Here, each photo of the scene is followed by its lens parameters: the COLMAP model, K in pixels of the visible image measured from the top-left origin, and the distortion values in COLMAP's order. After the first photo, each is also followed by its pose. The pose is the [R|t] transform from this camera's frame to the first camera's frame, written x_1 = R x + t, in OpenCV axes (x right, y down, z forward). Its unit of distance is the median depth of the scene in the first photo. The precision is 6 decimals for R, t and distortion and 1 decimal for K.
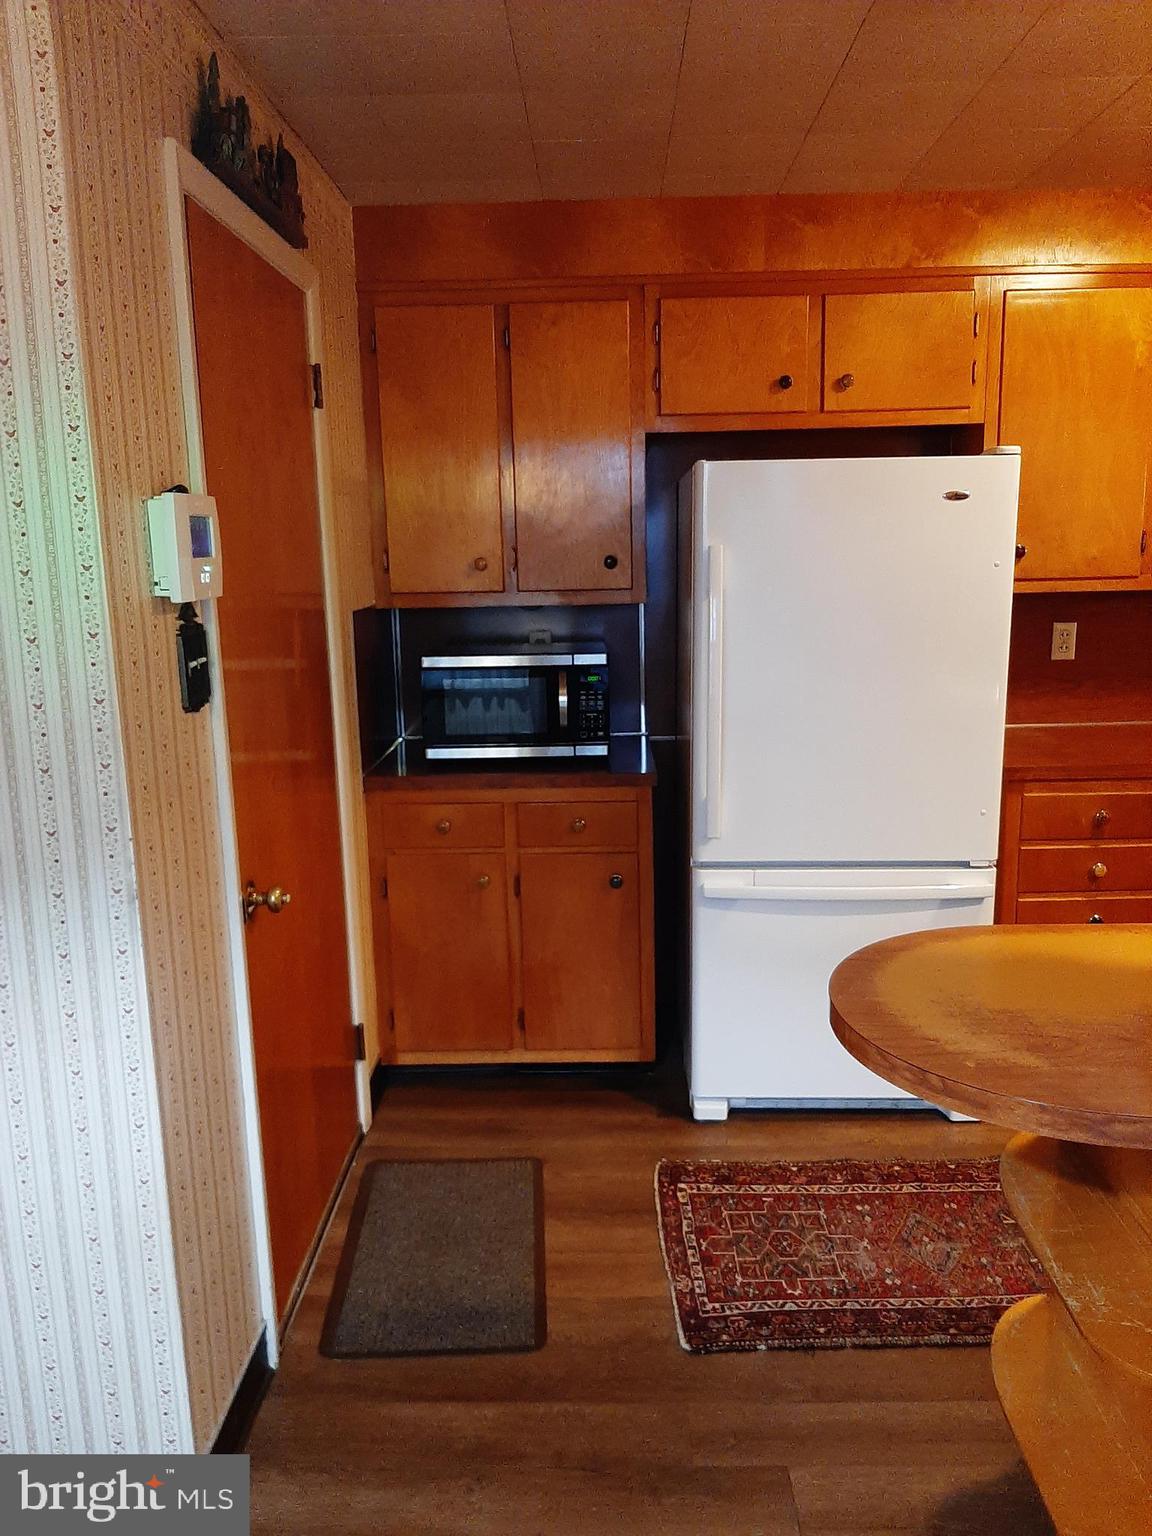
lens RADIAL K [[1200.7, 0, 578.6], [0, 1200.7, 769.4], [0, 0, 1]] dist [0.071509, -0.033824]
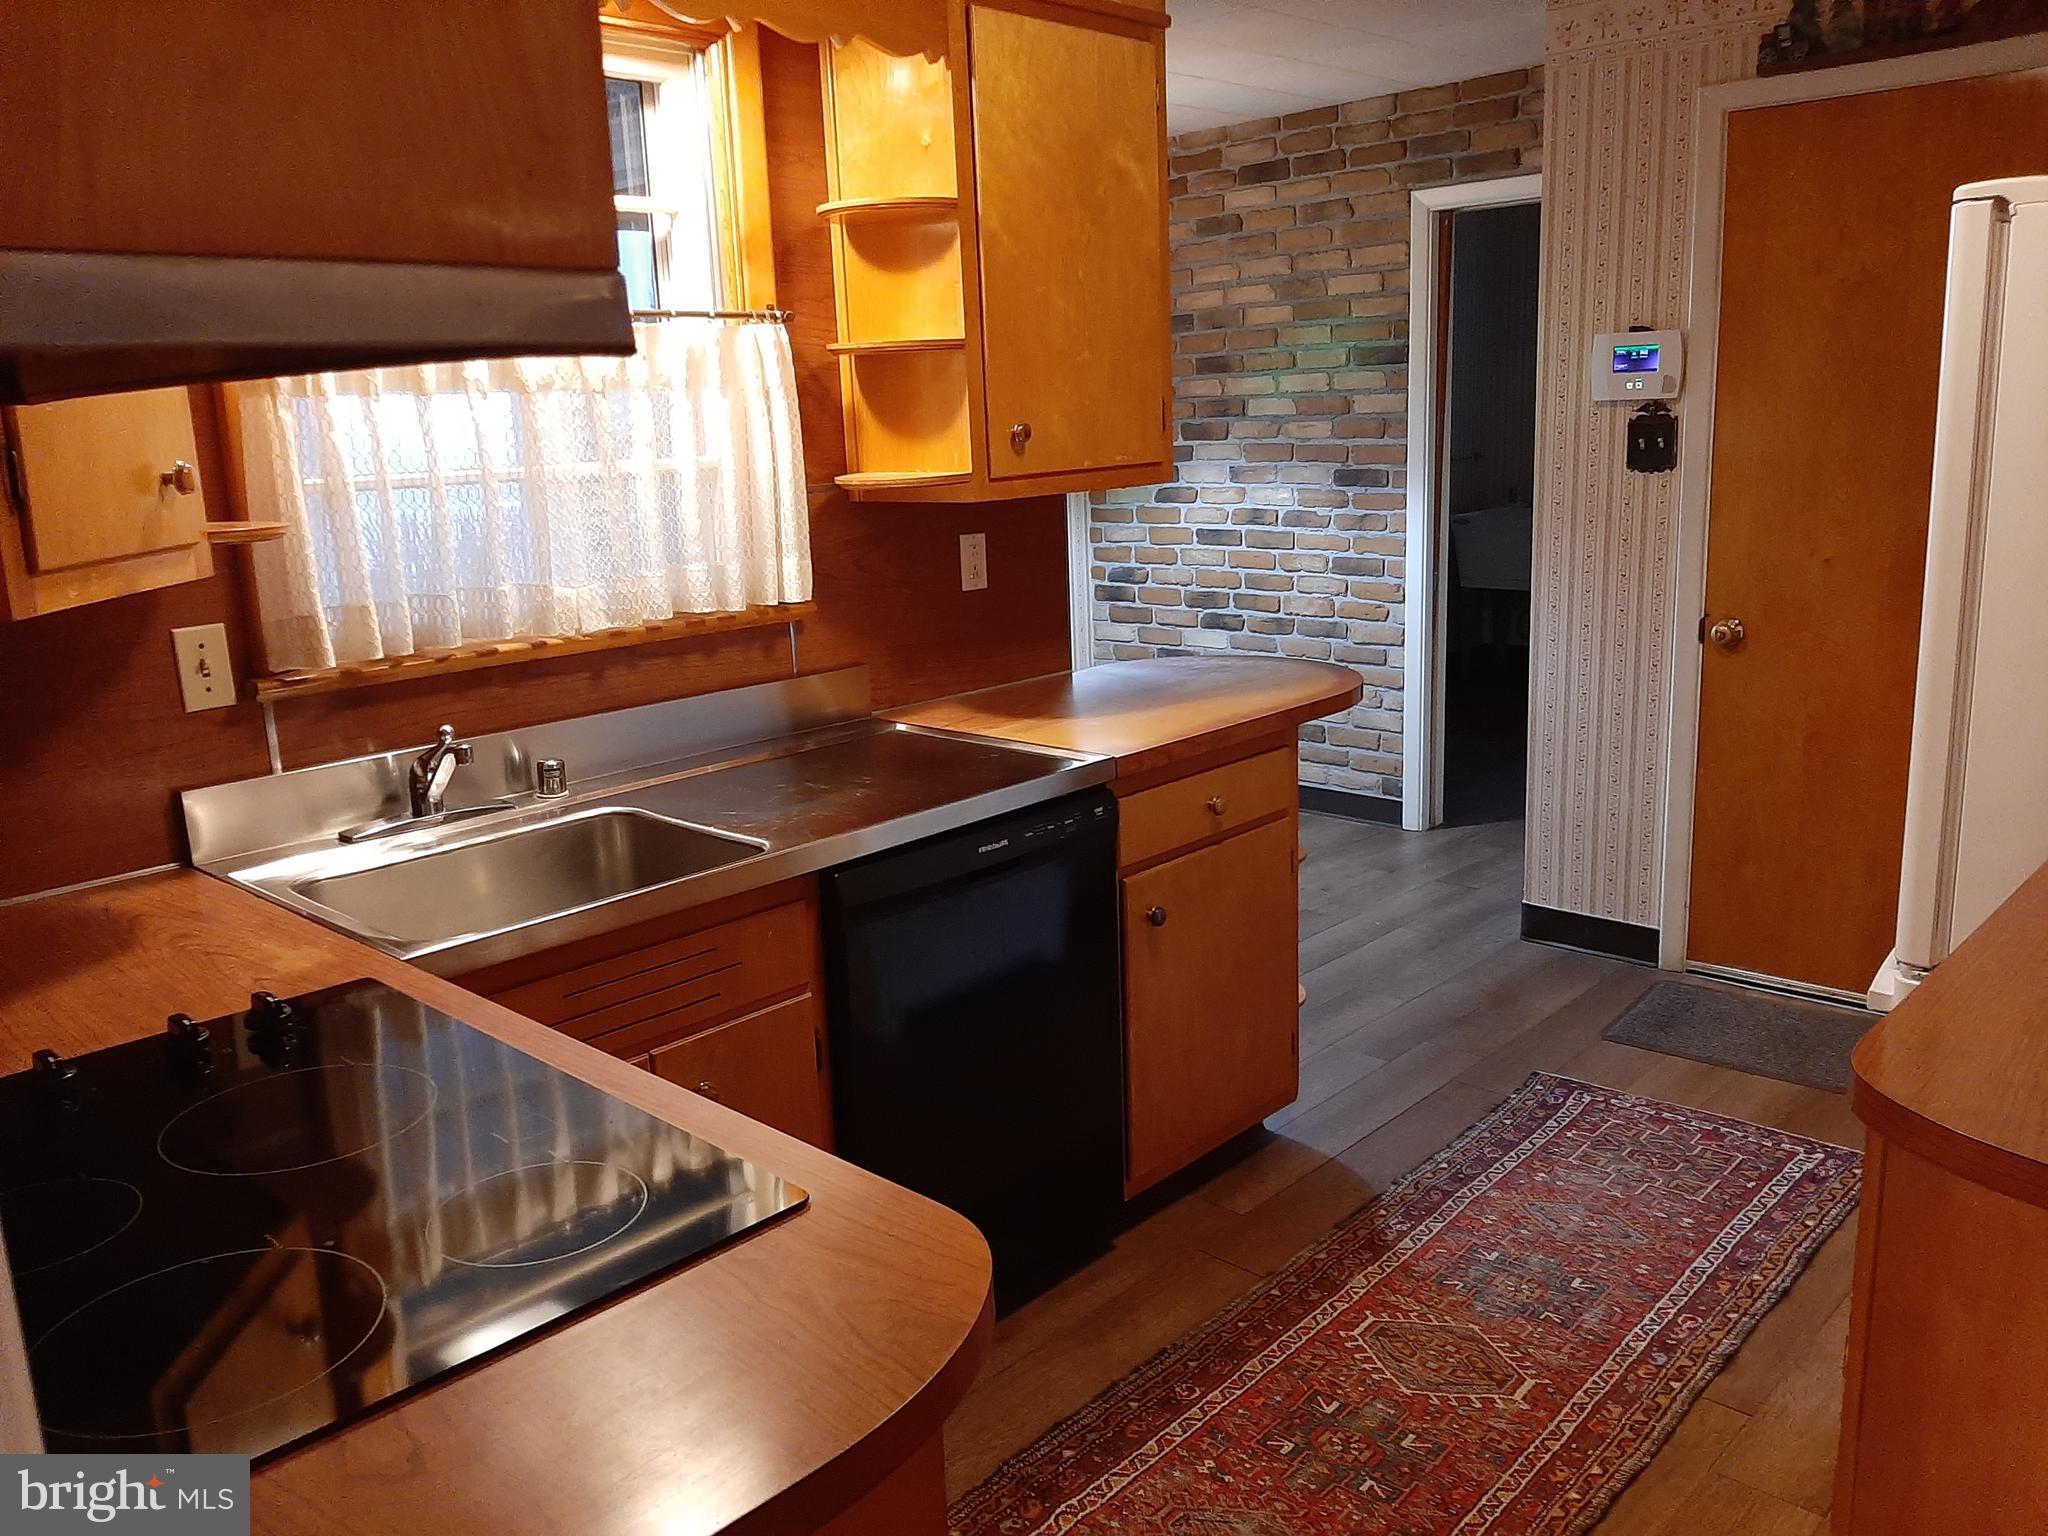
lens RADIAL K [[1601.0, 0, 1030.7], [0, 1601.0, 768.9], [0, 0, 1]] dist [0.071509, -0.033824]
pose [[-0.675490, 0.205363, -0.708194, 1.286709], [-0.090168, 0.930221, 0.355751, -0.259718], [0.731836, 0.304163, -0.609838, 1.335941]]
